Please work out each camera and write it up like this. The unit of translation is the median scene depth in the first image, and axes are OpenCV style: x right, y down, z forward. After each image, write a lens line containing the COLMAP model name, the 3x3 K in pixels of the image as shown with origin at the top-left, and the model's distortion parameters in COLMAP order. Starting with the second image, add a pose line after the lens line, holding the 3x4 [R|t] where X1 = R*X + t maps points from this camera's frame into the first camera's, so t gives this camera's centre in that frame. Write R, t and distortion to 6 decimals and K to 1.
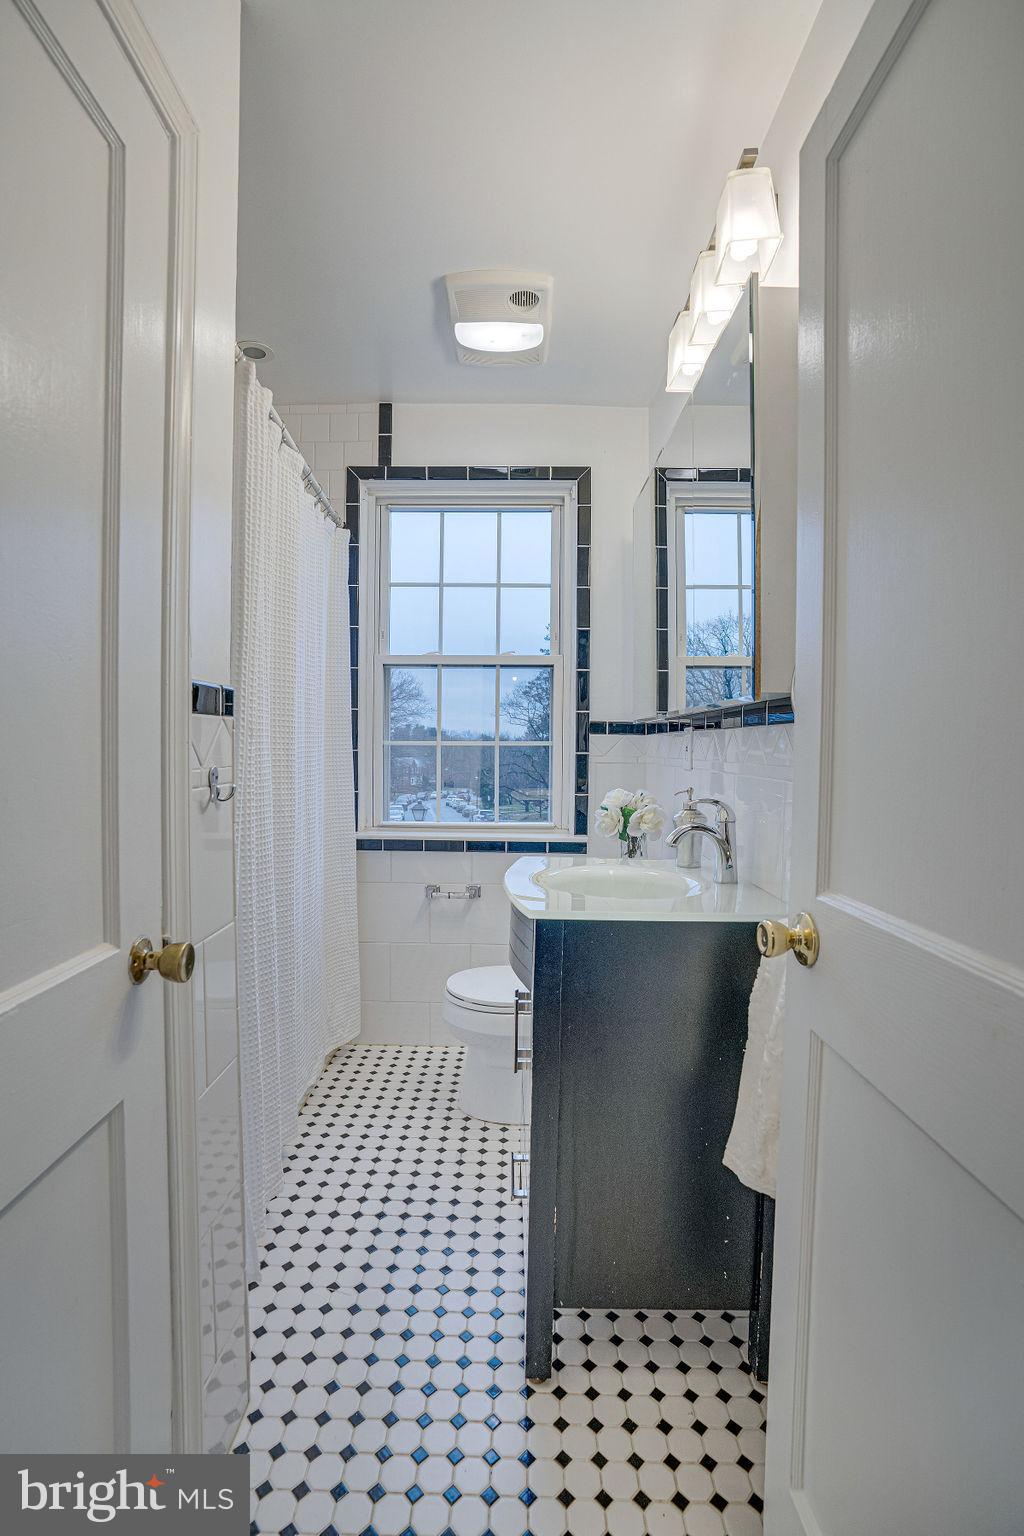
lens RADIAL K [[694.2, 0, 506.5], [0, 694.2, 744.5], [0, 0, 1]] dist [-0.064163, 0.025666]
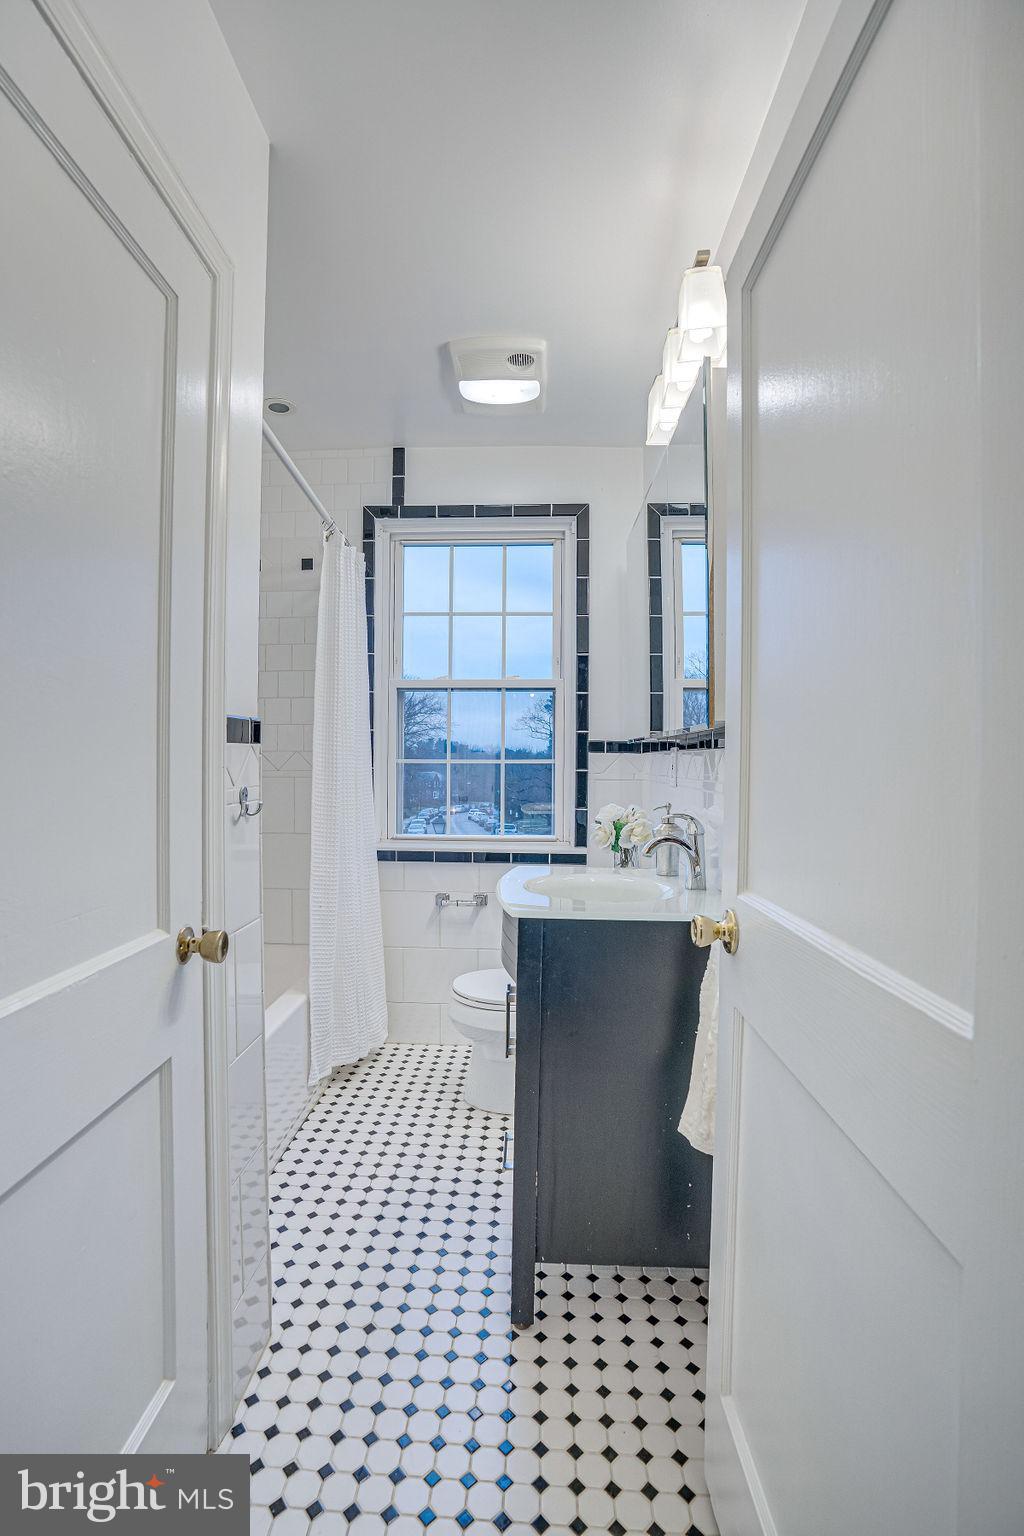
lens RADIAL K [[694.2, 0, 506.5], [0, 694.2, 744.5], [0, 0, 1]] dist [-0.064163, 0.025666]
pose [[0.999467, -0.002775, -0.032522, 0.035628], [0.002131, 0.999801, -0.019821, -0.008374], [0.032571, 0.019741, 0.999274, -0.093776]]
